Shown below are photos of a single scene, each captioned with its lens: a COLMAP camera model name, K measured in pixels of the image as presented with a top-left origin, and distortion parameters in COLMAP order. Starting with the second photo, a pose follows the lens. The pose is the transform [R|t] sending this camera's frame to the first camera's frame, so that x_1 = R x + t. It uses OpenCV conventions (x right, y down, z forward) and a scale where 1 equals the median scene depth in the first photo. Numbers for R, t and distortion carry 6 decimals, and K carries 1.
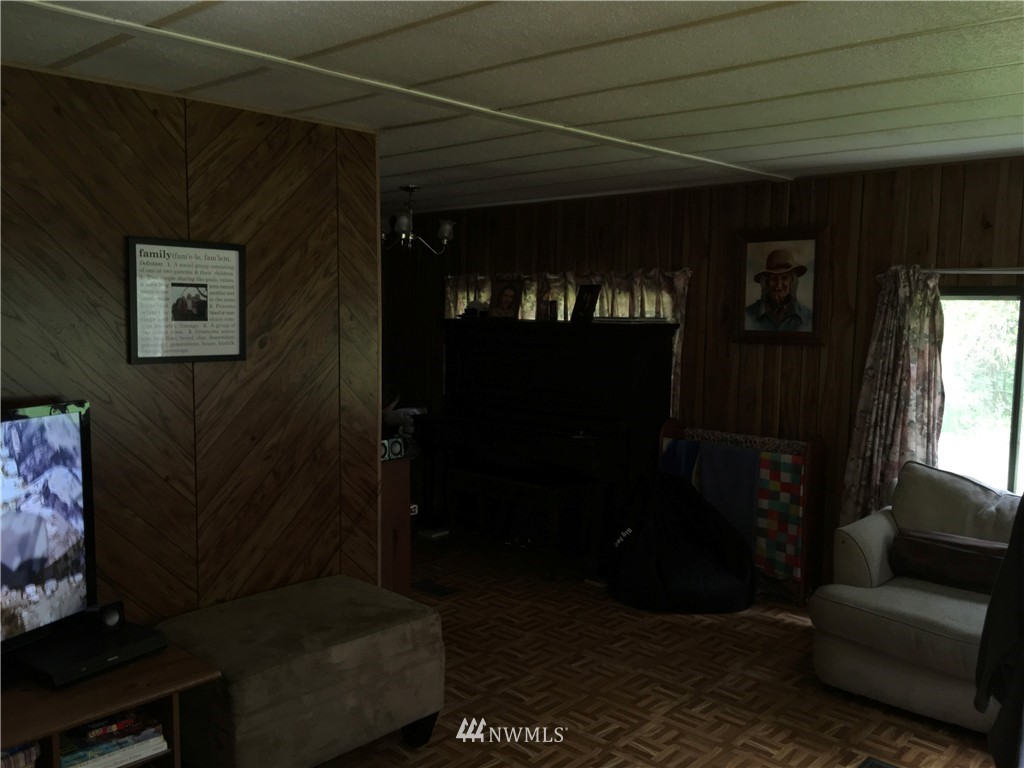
lens RADIAL K [[876.2, 0, 512.8], [0, 876.2, 387.5], [0, 0, 1]] dist [0.058974, -0.046535]
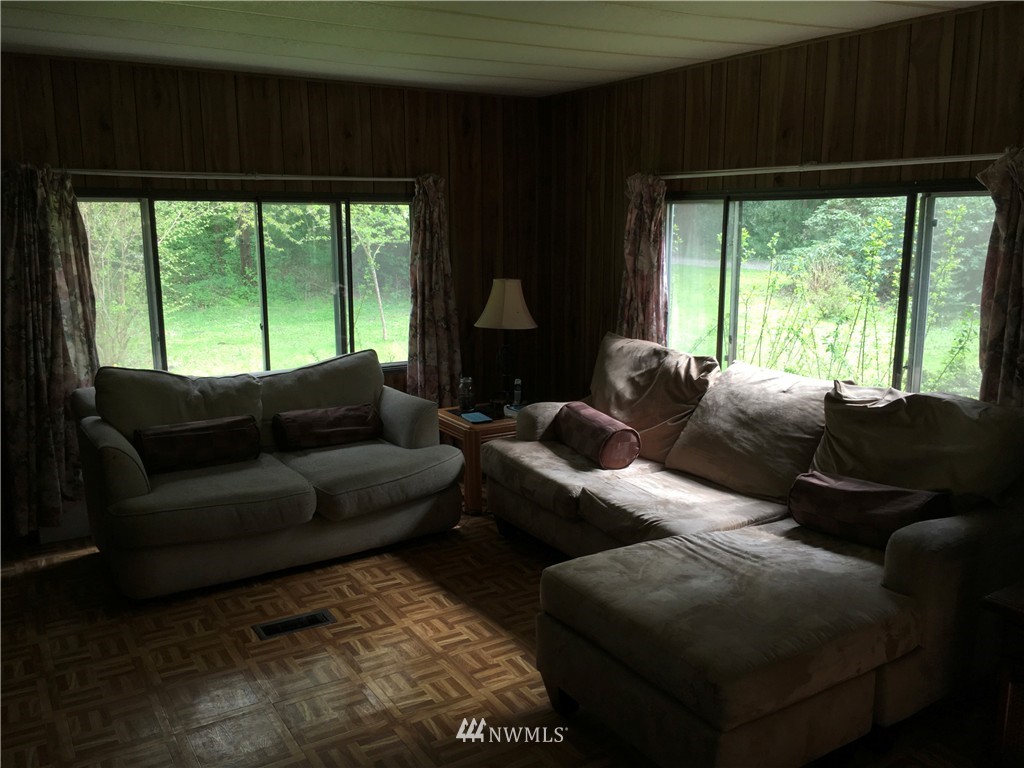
lens RADIAL K [[876.2, 0, 512.8], [0, 876.2, 382.5], [0, 0, 1]] dist [0.058974, -0.046535]
pose [[0.290869, -0.197056, 0.936250, -0.330890], [0.105006, 0.979224, 0.173479, -0.022498], [-0.950983, 0.047852, 0.305518, 0.251982]]
